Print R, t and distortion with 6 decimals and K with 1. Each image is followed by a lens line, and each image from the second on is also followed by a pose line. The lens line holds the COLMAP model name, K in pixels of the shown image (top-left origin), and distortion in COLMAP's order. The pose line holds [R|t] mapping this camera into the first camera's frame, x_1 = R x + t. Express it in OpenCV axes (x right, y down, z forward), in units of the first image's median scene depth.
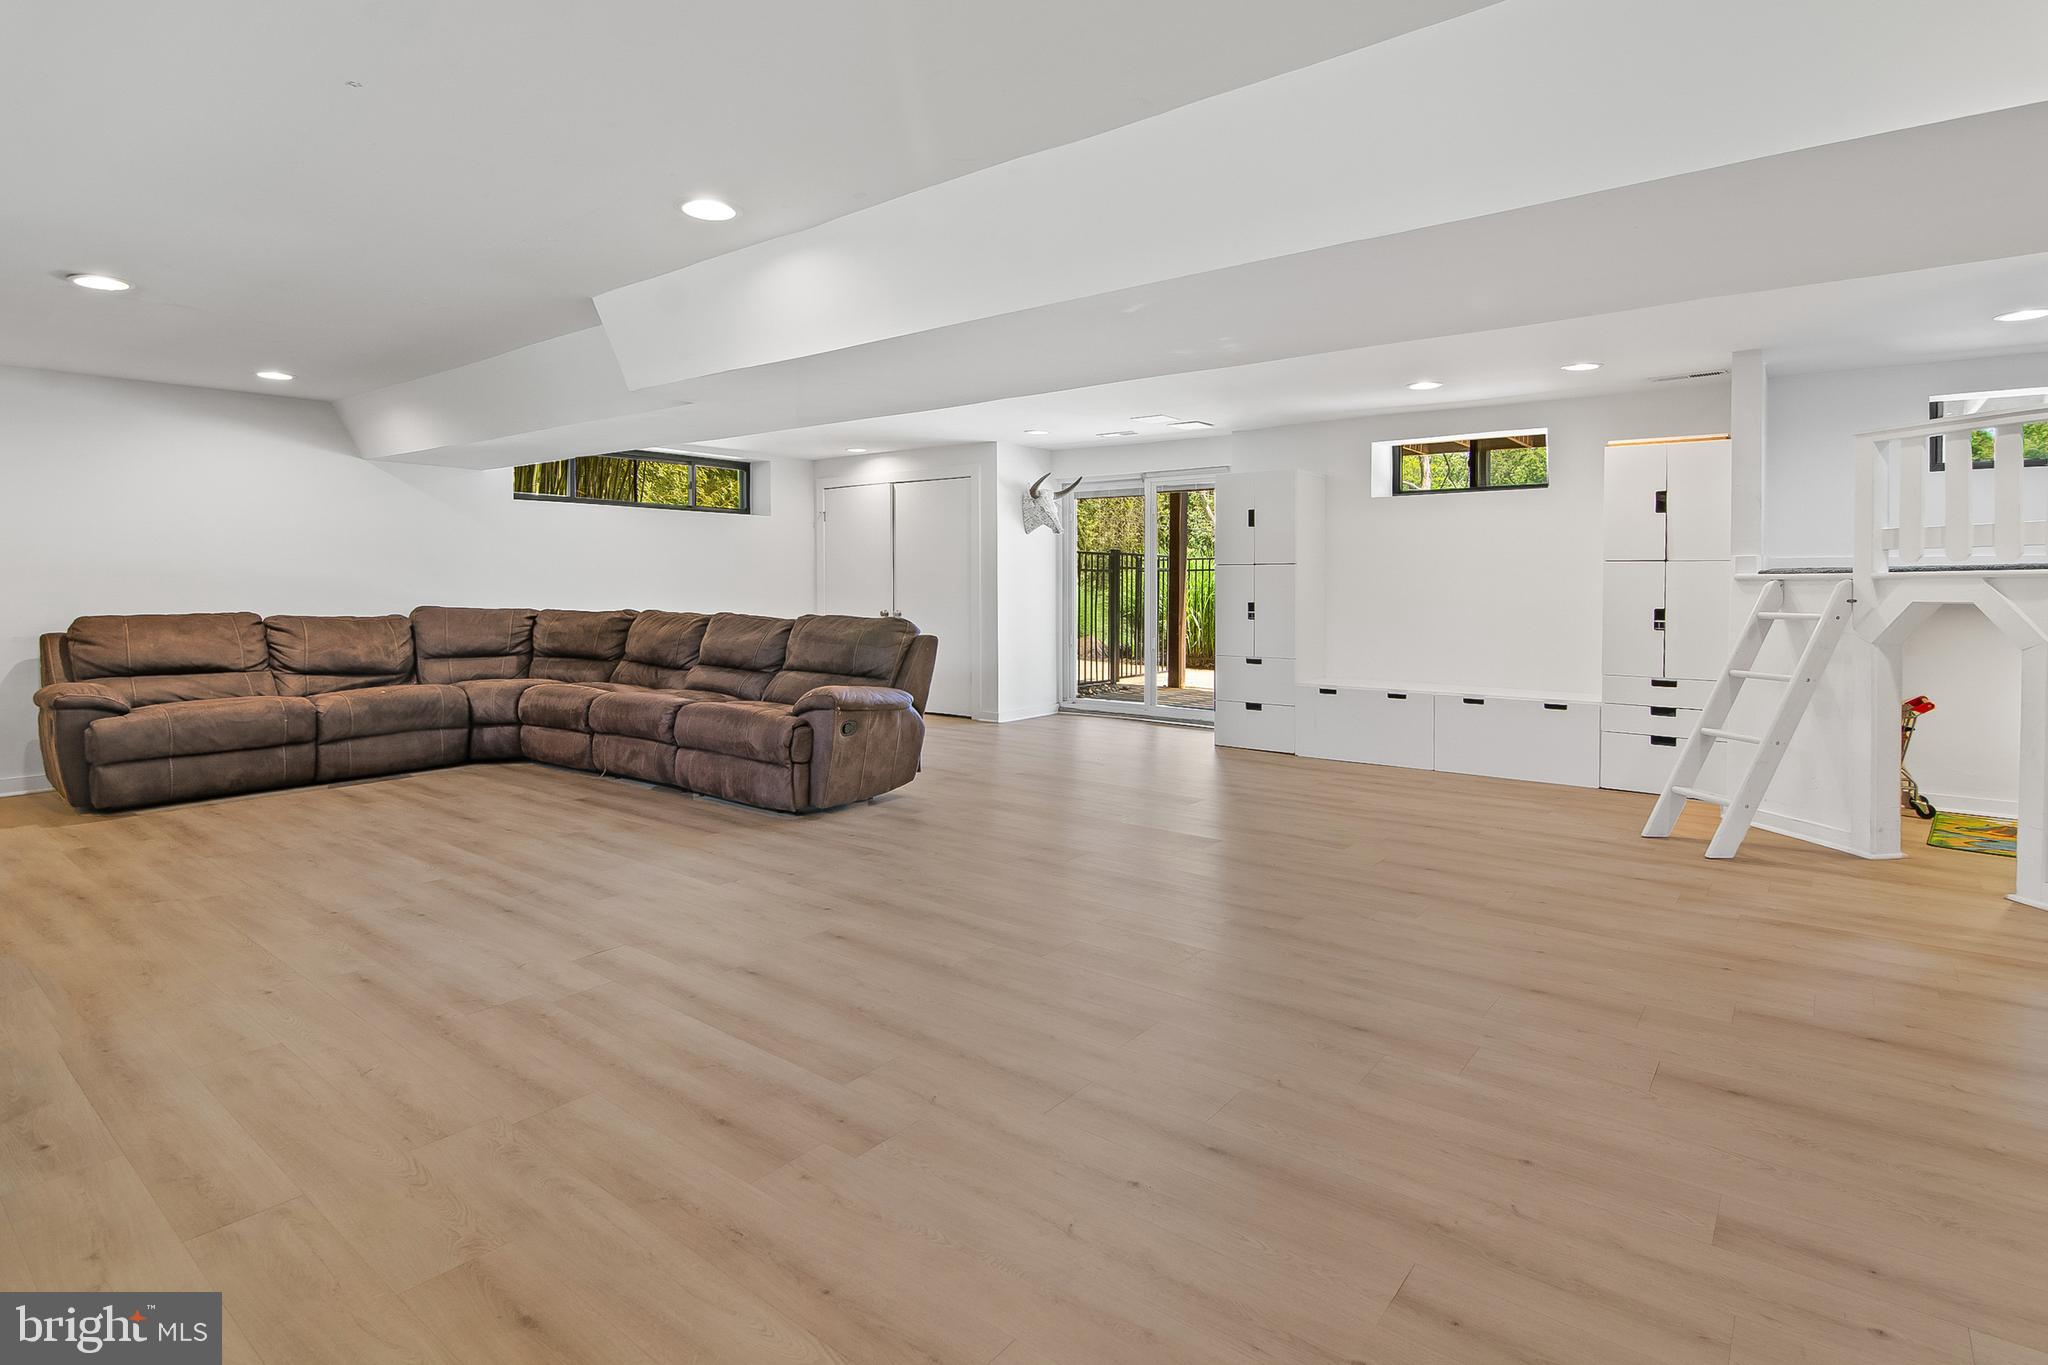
lens RADIAL K [[1018.2, 0, 1027.1], [0, 1018.2, 600.9], [0, 0, 1]] dist [-0.003432, -0.002260]
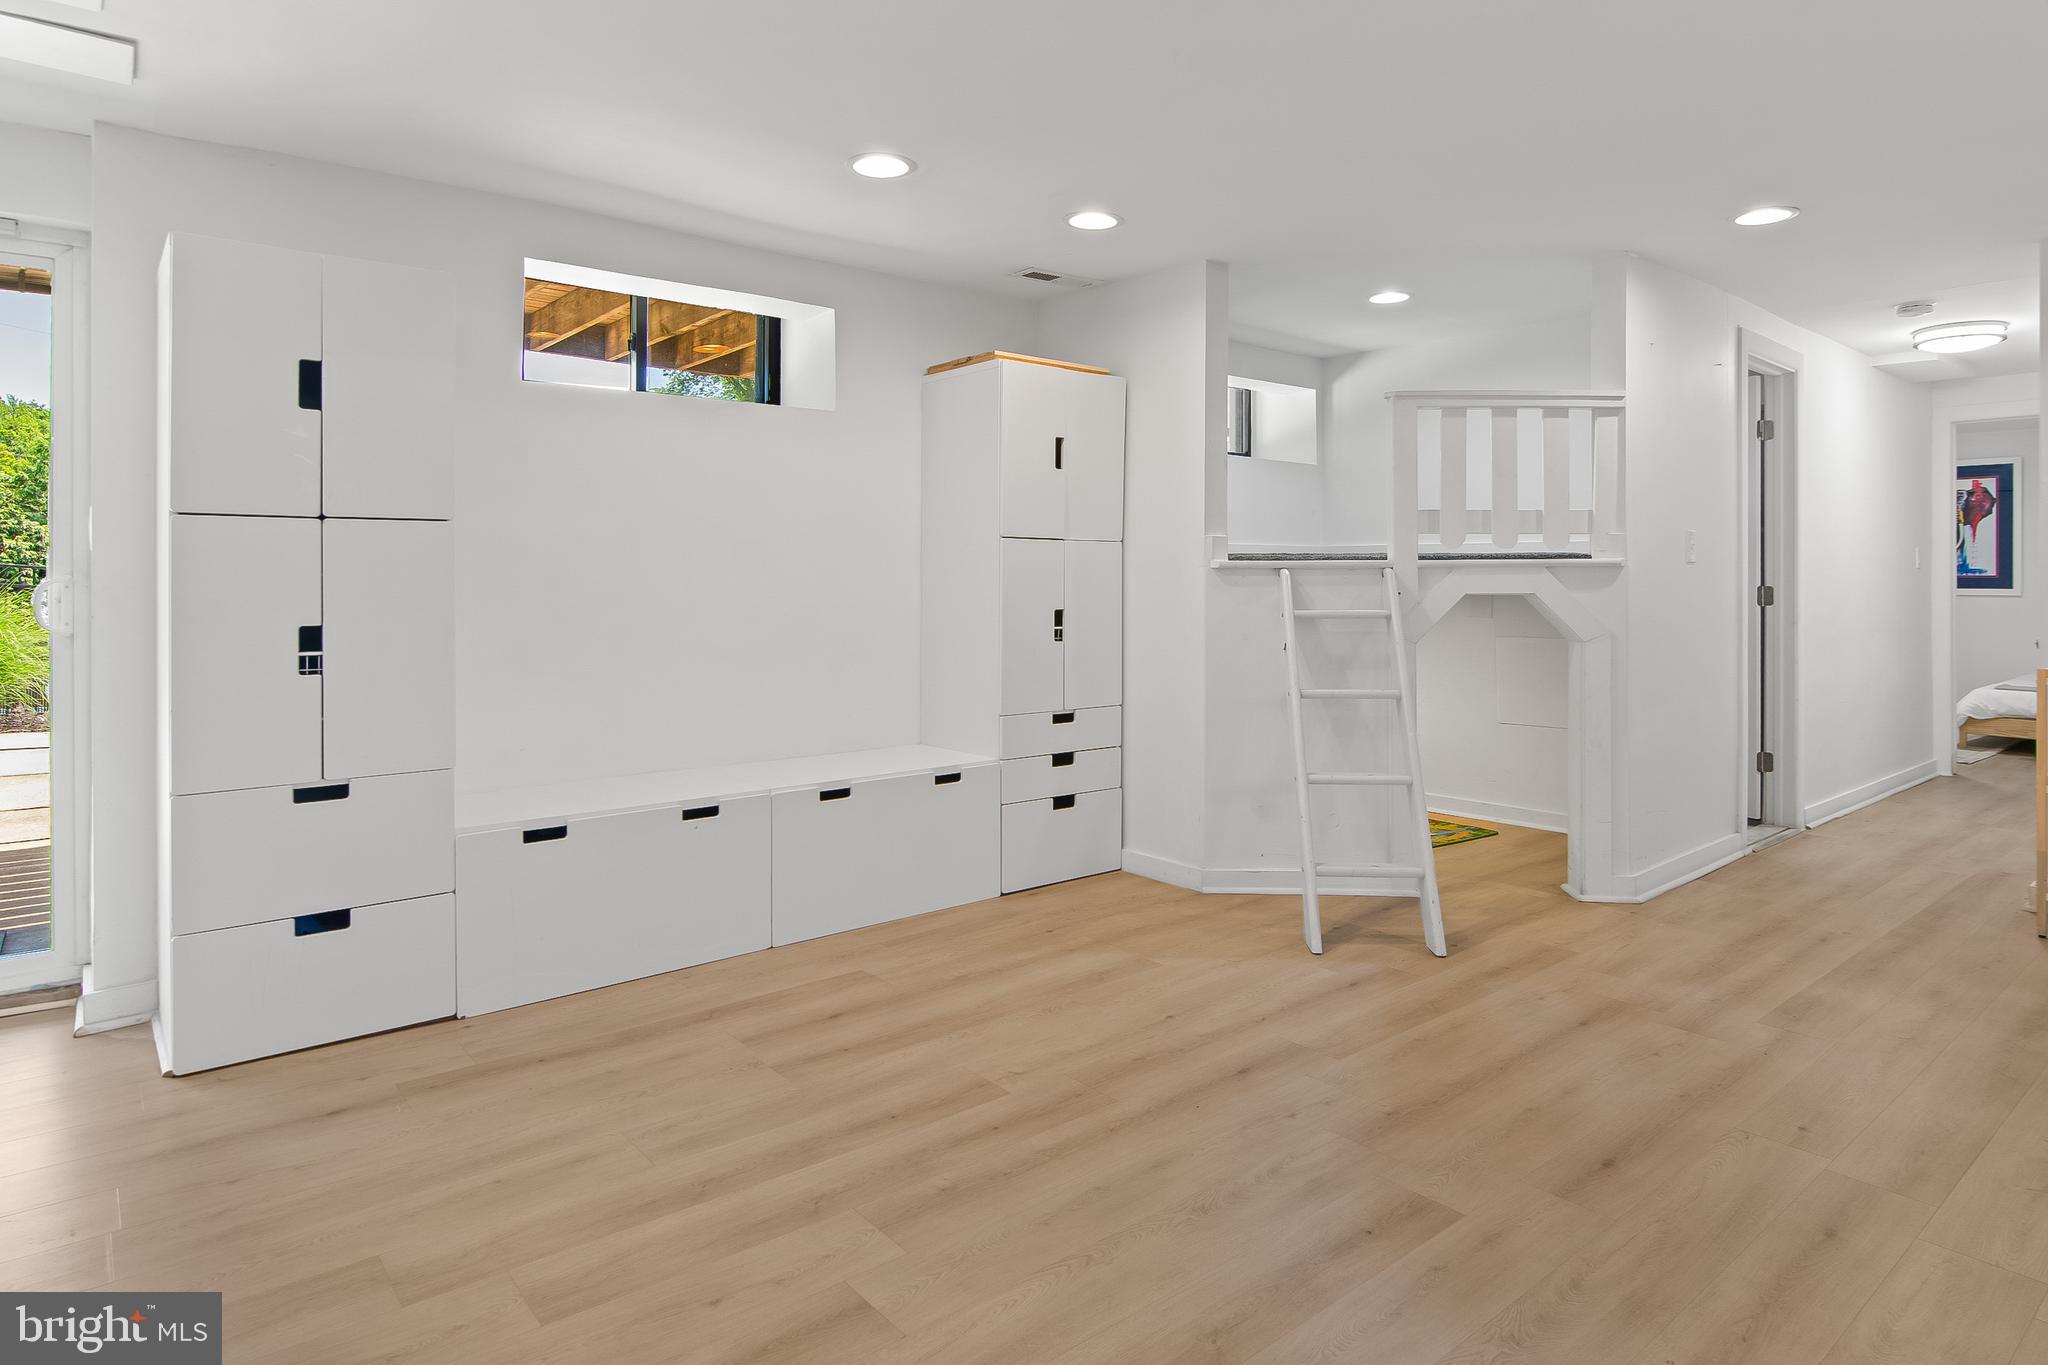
lens RADIAL K [[1163.9, 0, 1025.7], [0, 1163.9, 590.9], [0, 0, 1]] dist [-0.003132, -0.000221]
pose [[0.181830, -0.001846, 0.983328, -0.162401], [0.022031, 0.999755, -0.002197, -0.005385], [-0.983083, 0.022063, 0.181826, 0.877411]]
